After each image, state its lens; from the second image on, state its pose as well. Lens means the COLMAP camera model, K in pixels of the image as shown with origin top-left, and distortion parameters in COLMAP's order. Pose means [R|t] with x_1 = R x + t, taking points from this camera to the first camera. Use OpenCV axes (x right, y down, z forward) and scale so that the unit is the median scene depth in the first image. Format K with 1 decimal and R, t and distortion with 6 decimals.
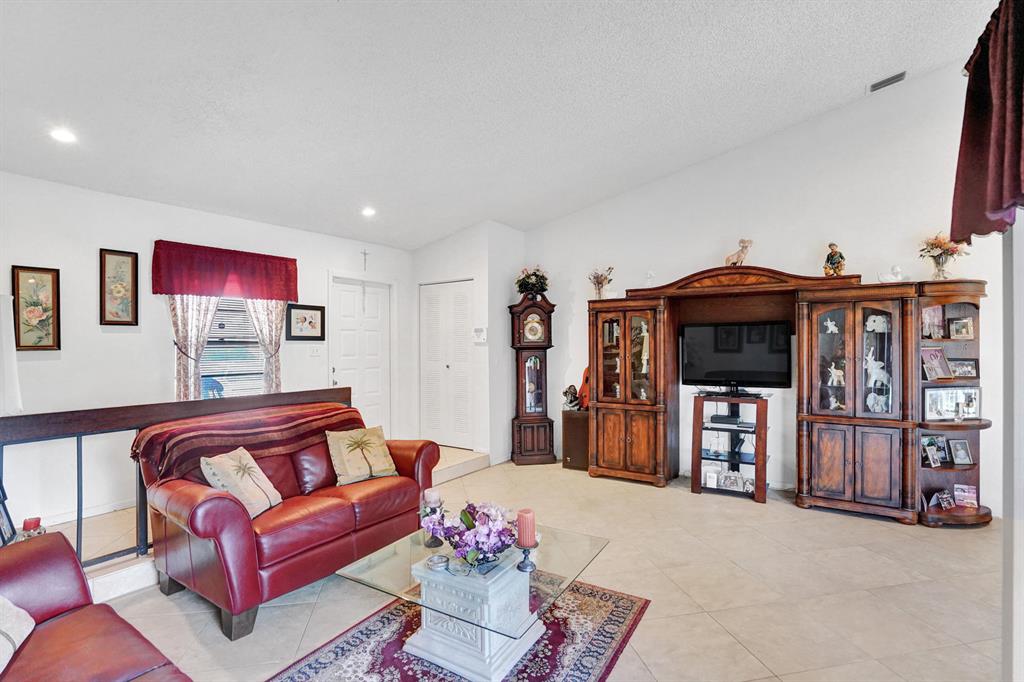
lens RADIAL K [[496.7, 0, 506.6], [0, 496.7, 346.6], [0, 0, 1]] dist [-0.057574, 0.020217]
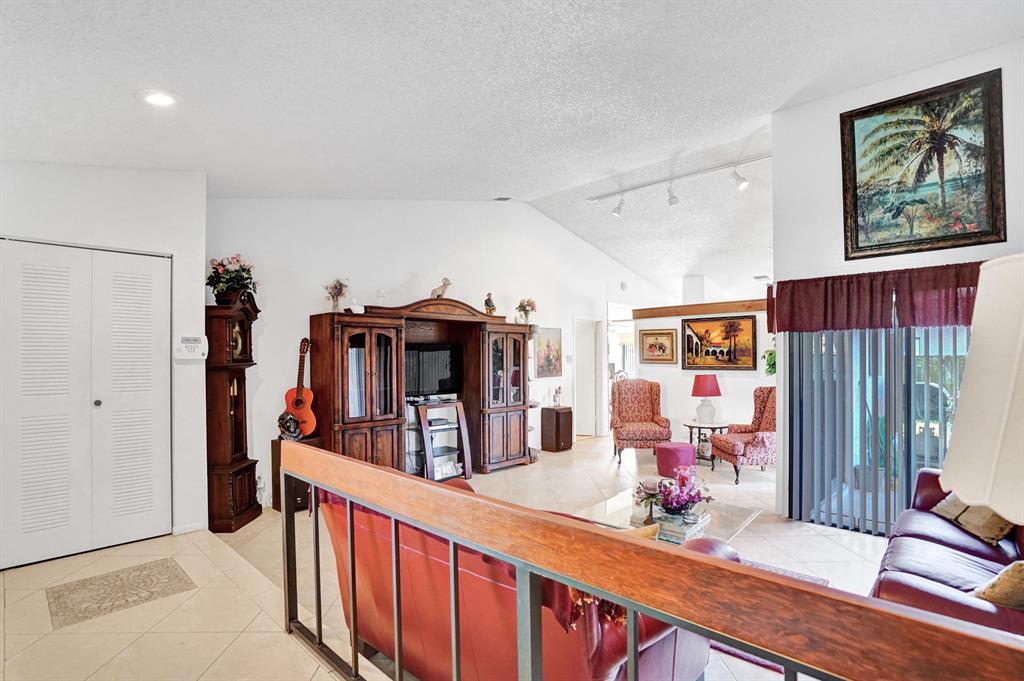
lens RADIAL K [[496.7, 0, 506.6], [0, 496.7, 346.1], [0, 0, 1]] dist [-0.057574, 0.020217]
pose [[0.172348, 0.021930, 0.984792, -0.700688], [0.003605, 0.999731, -0.022894, -0.010961], [-0.985030, 0.007496, 0.172222, 0.574115]]
